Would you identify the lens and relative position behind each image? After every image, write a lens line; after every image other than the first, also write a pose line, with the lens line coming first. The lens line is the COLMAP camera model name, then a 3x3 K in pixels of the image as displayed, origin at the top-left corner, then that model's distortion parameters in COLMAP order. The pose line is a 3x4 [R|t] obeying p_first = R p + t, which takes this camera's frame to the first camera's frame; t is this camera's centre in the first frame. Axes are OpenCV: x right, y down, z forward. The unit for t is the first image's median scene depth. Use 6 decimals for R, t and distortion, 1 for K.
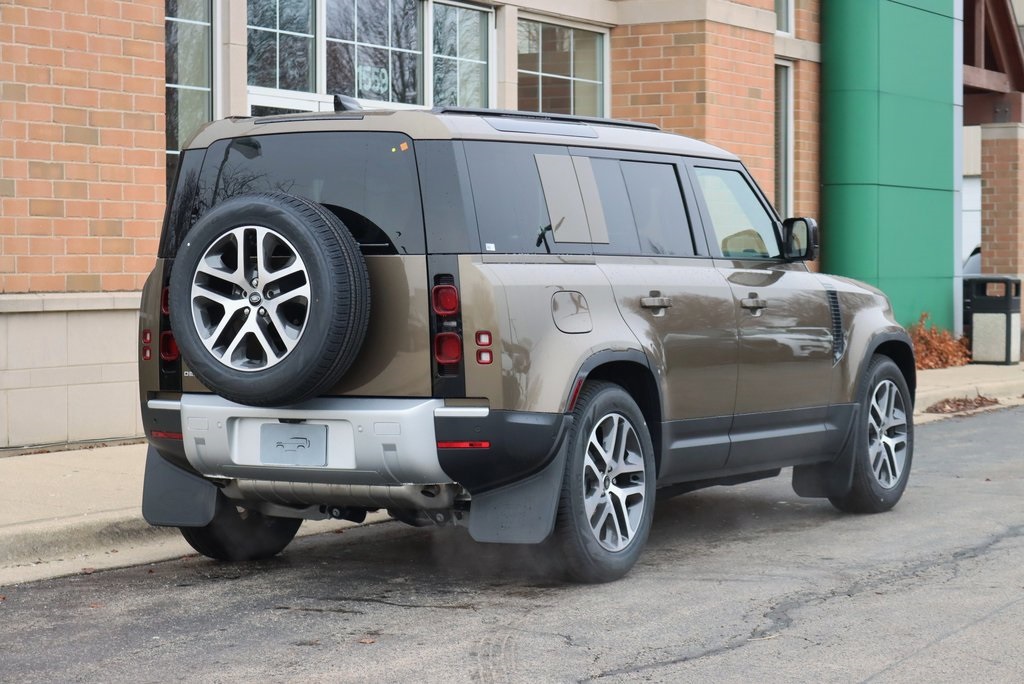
lens RADIAL K [[2527.1, 0, 512.0], [0, 2527.1, 342.0], [0, 0, 1]] dist [-0.020019, 0.307380]
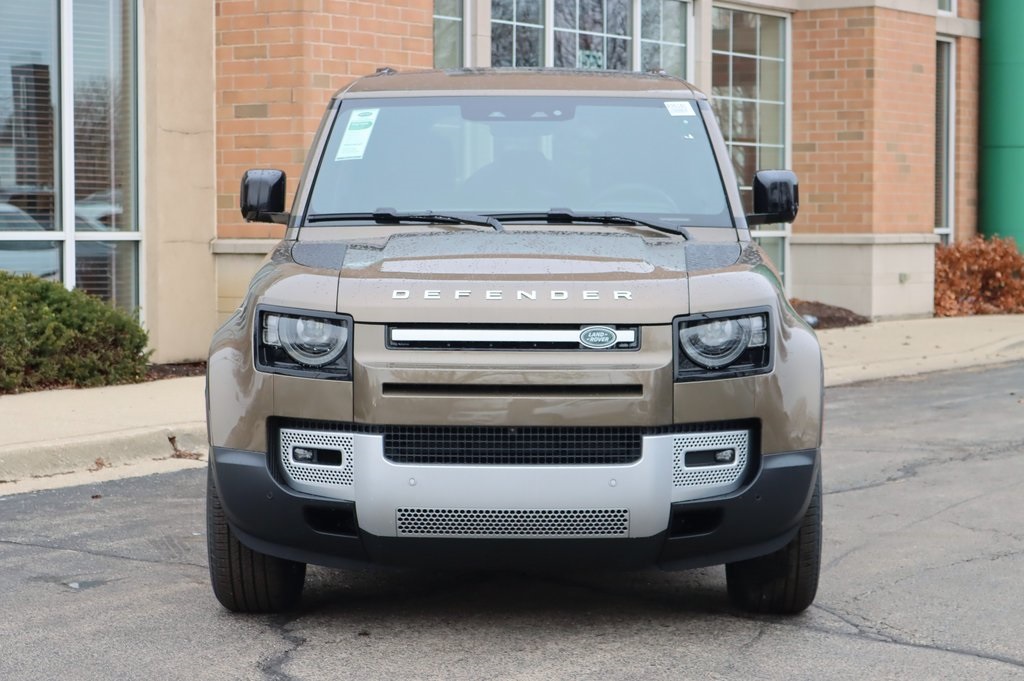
lens RADIAL K [[2527.1, 0, 512.0], [0, 2527.1, 340.5], [0, 0, 1]] dist [-0.020019, 0.307380]
pose [[0.997431, 0.006220, -0.071357, -0.005412], [-0.004948, 0.999826, 0.017981, 0.005572], [0.071457, -0.017581, 0.997289, -0.167223]]
